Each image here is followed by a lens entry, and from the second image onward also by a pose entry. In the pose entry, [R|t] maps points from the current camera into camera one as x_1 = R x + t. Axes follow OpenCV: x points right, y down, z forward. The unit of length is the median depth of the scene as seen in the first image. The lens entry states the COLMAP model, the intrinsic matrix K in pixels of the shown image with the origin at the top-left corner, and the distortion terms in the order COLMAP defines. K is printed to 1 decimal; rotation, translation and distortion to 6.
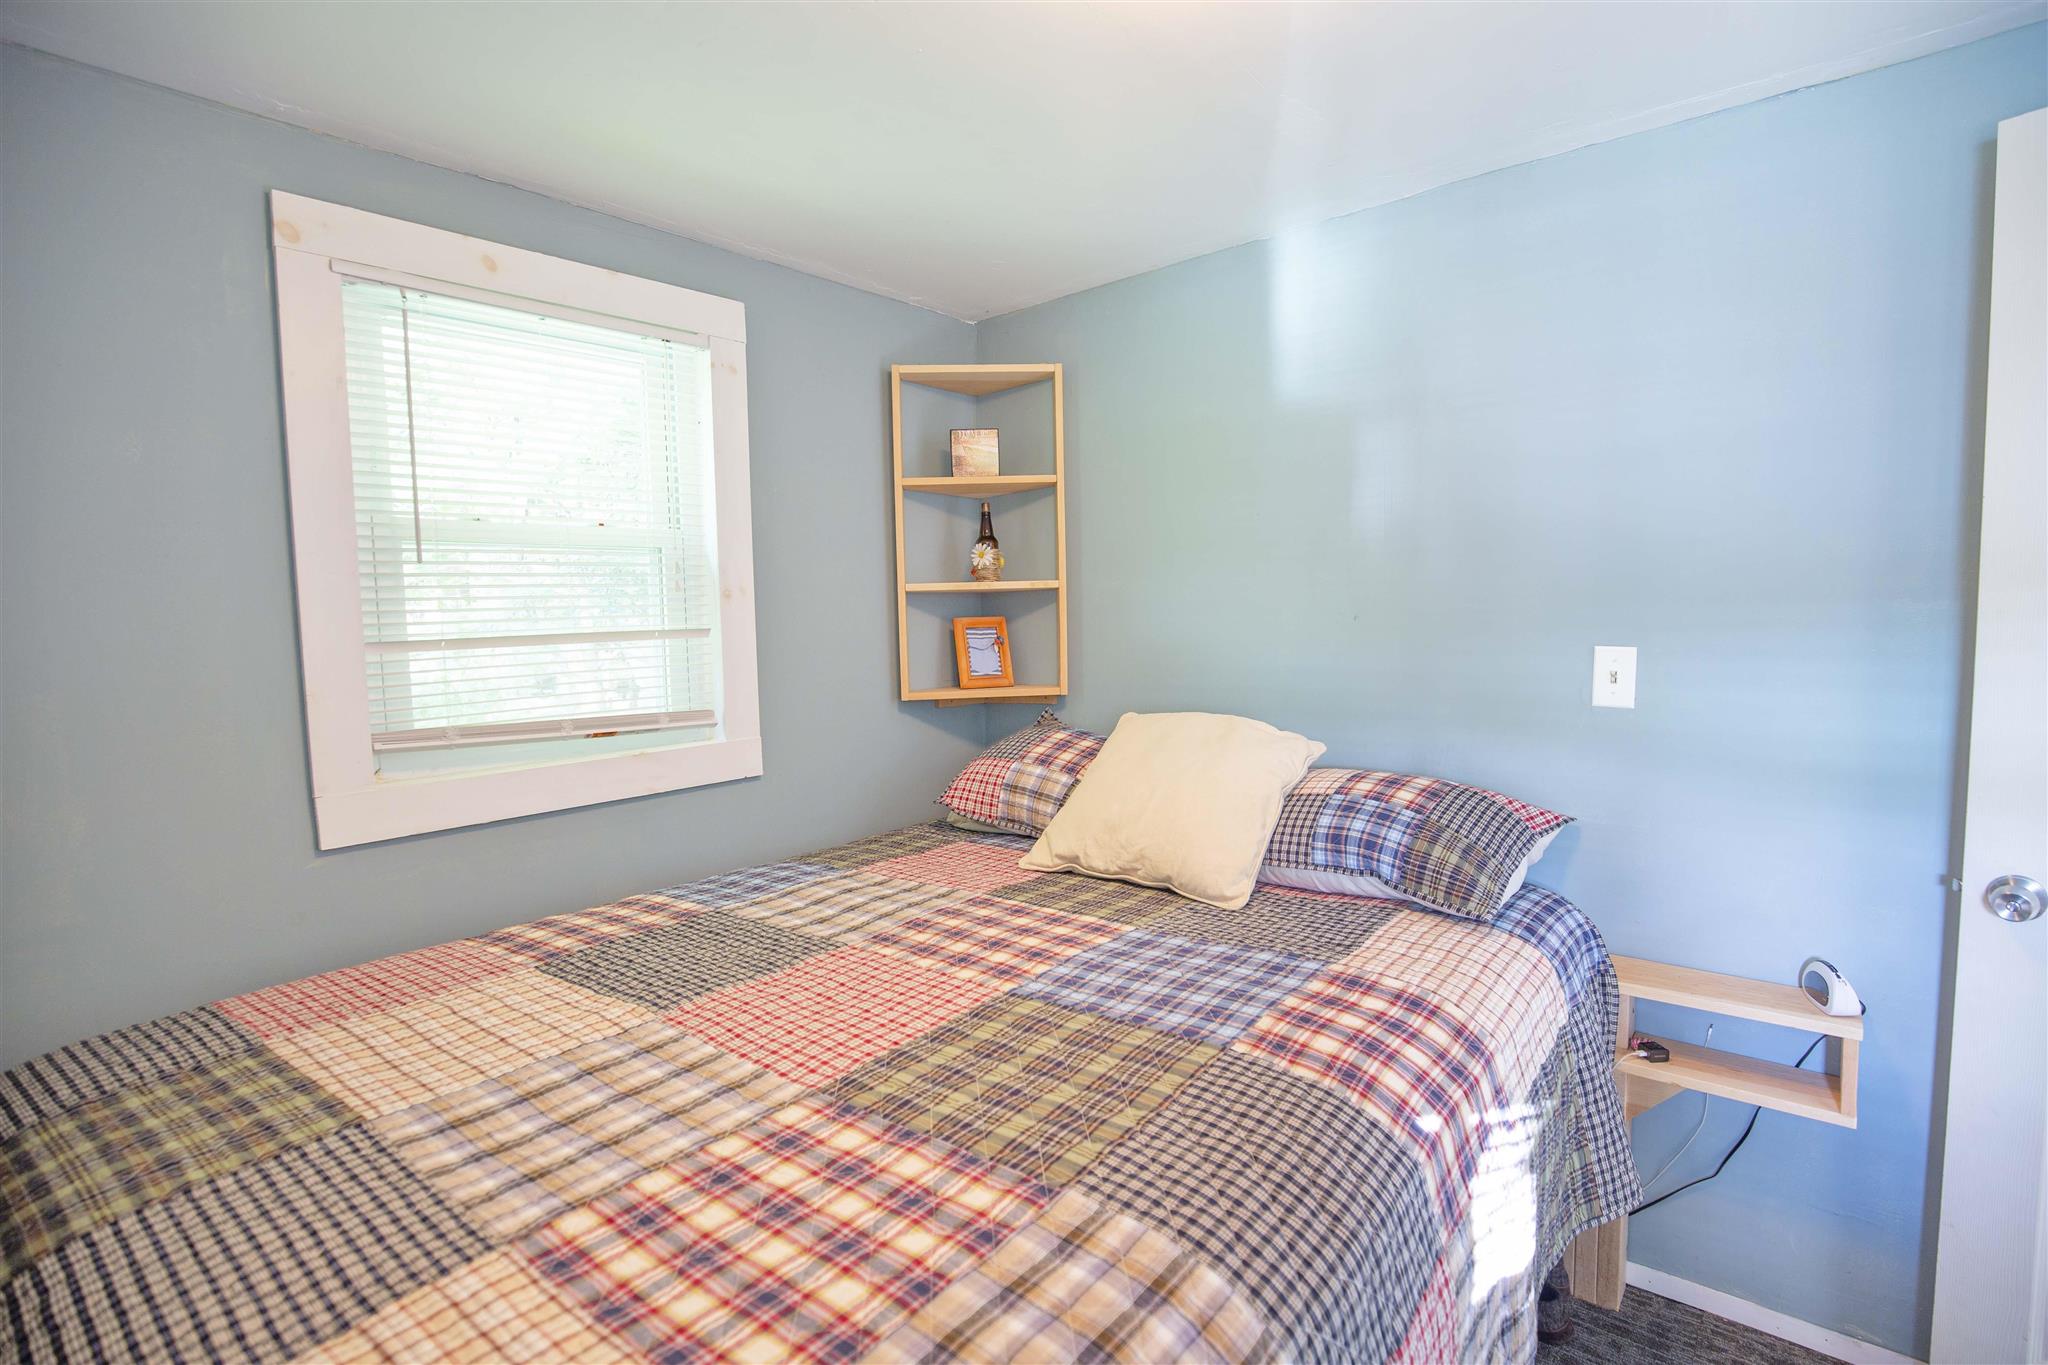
lens RADIAL K [[957.1, 0, 1030.4], [0, 957.1, 683.9], [0, 0, 1]] dist [-0.037400, 0.006439]
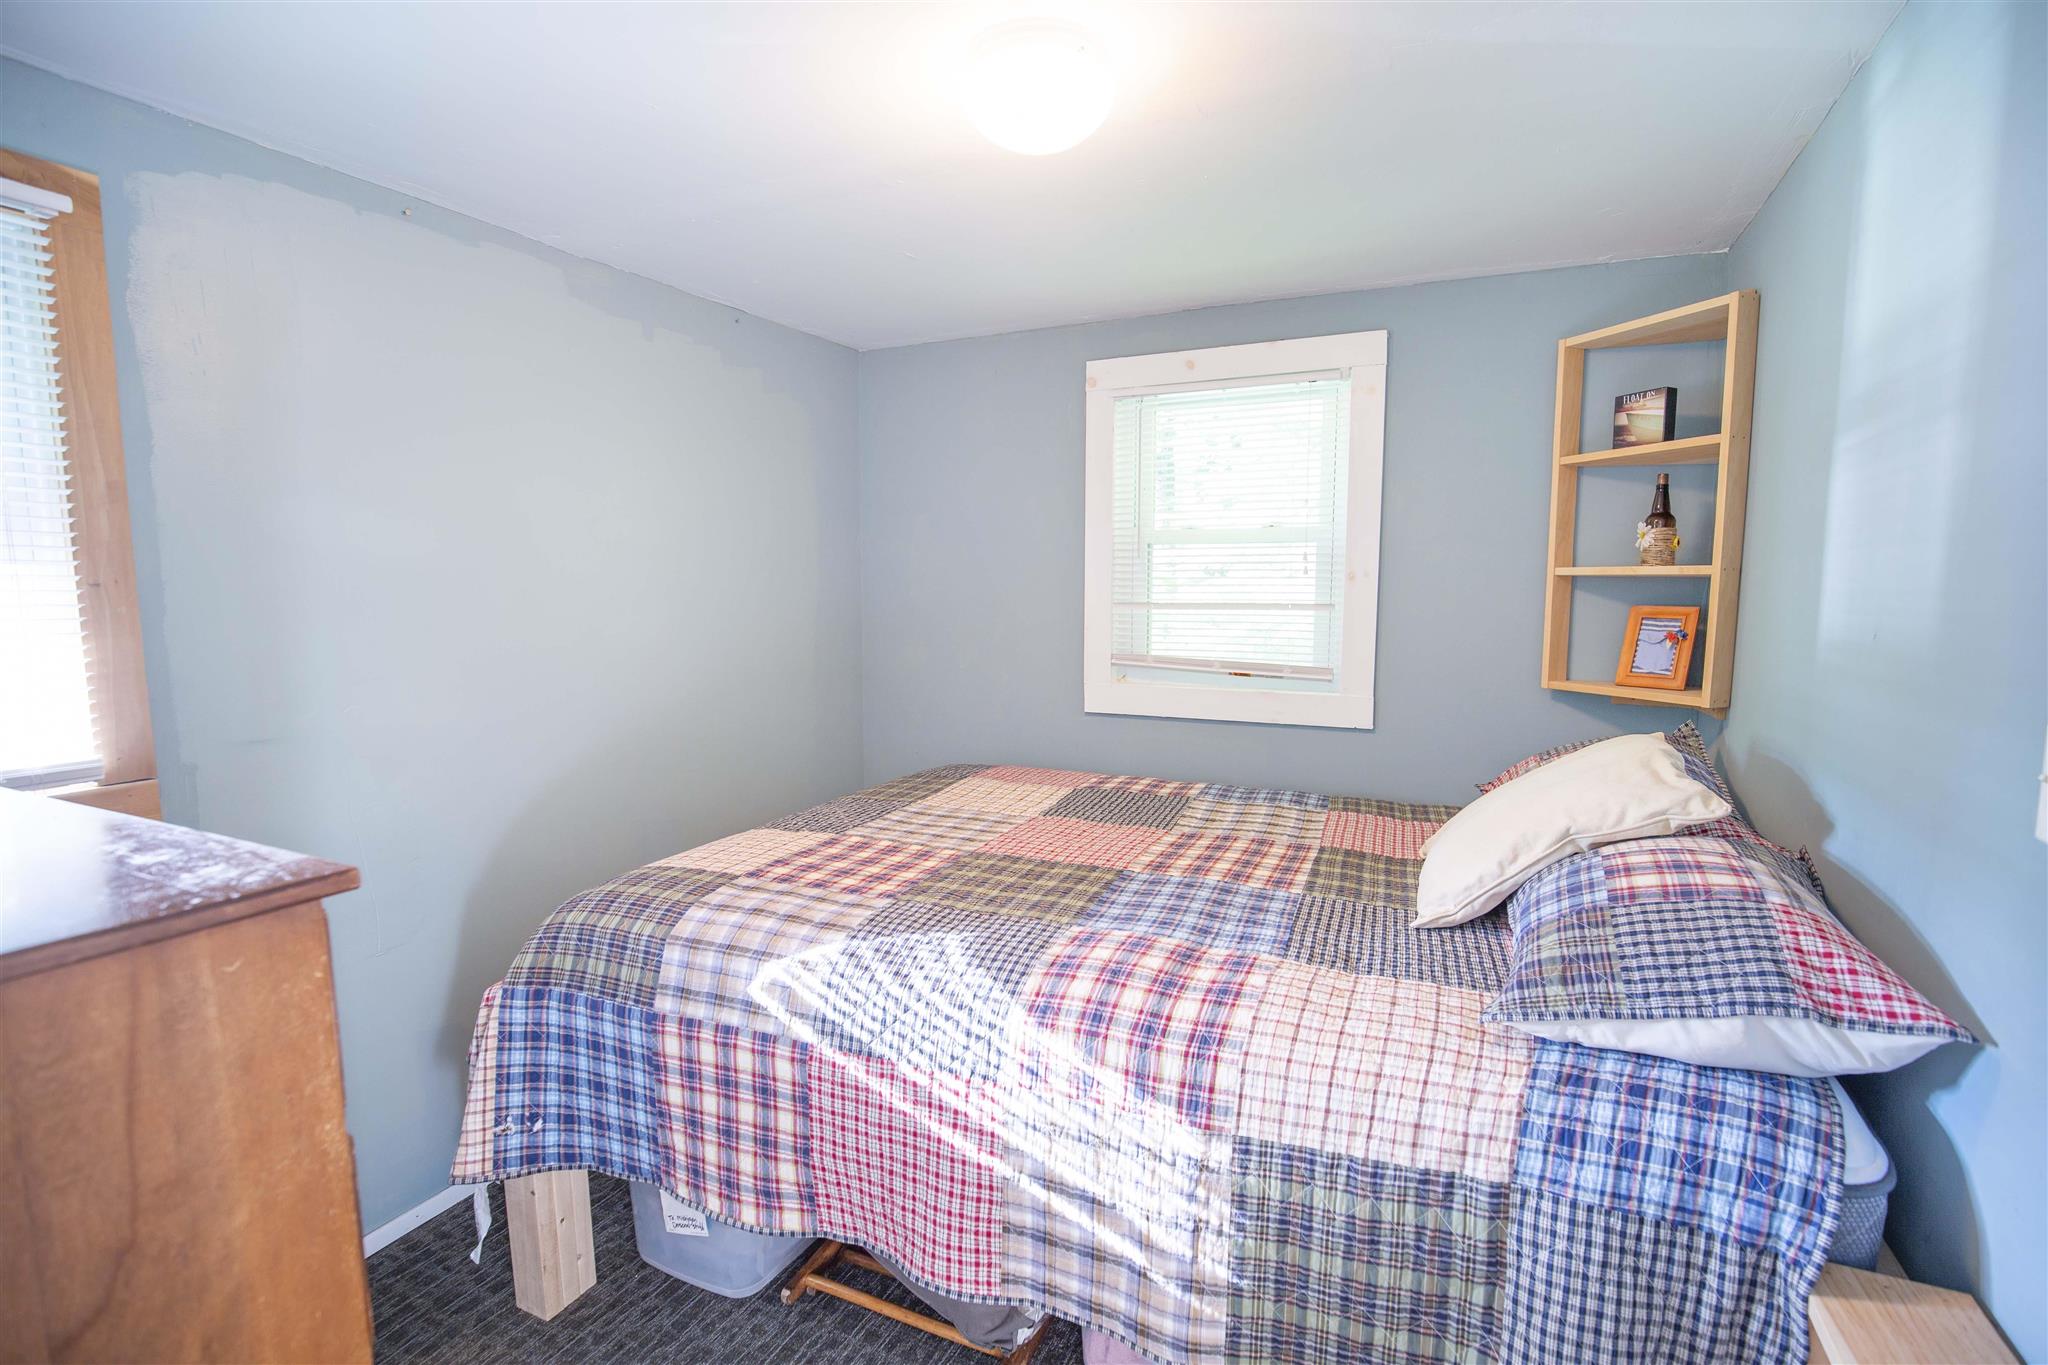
lens RADIAL K [[922.9, 0, 1024.0], [0, 922.9, 682.5], [0, 0, 1]] dist [-0.030601, 0.007270]
pose [[0.262180, 0.126771, -0.956656, 1.027549], [-0.081229, 0.990715, 0.109023, -0.077371], [0.961594, 0.049125, 0.270043, 0.397929]]
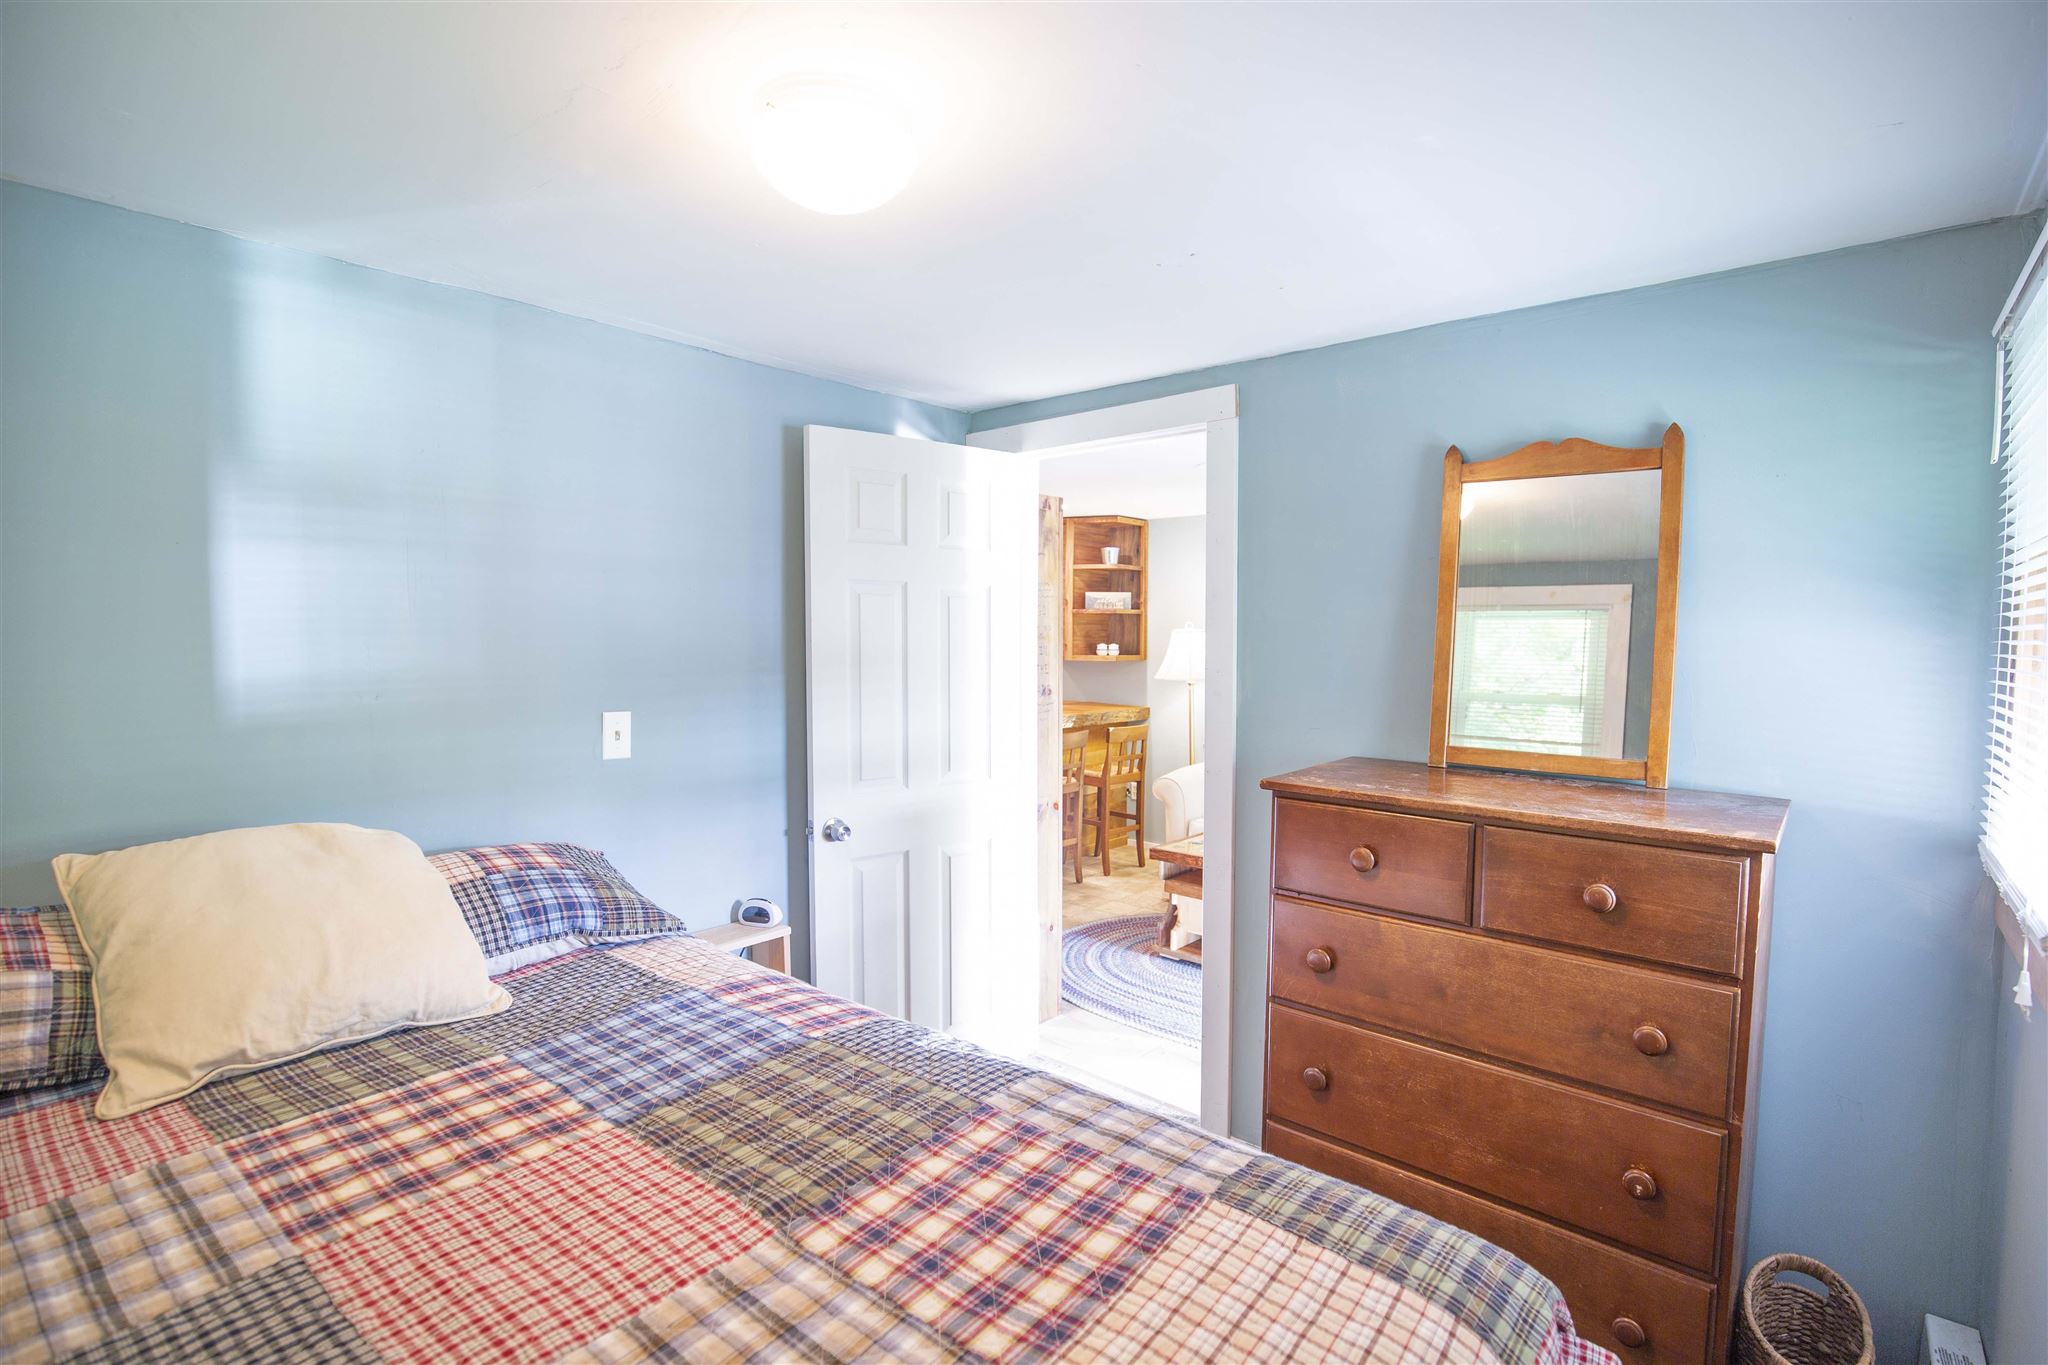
lens RADIAL K [[957.1, 0, 1030.4], [0, 957.1, 683.9], [0, 0, 1]] dist [-0.037400, 0.006439]
pose [[0.001489, -0.028062, 0.999605, -0.781047], [0.073746, 0.996887, 0.027876, -0.083581], [-0.997276, 0.073675, 0.003554, 0.478810]]
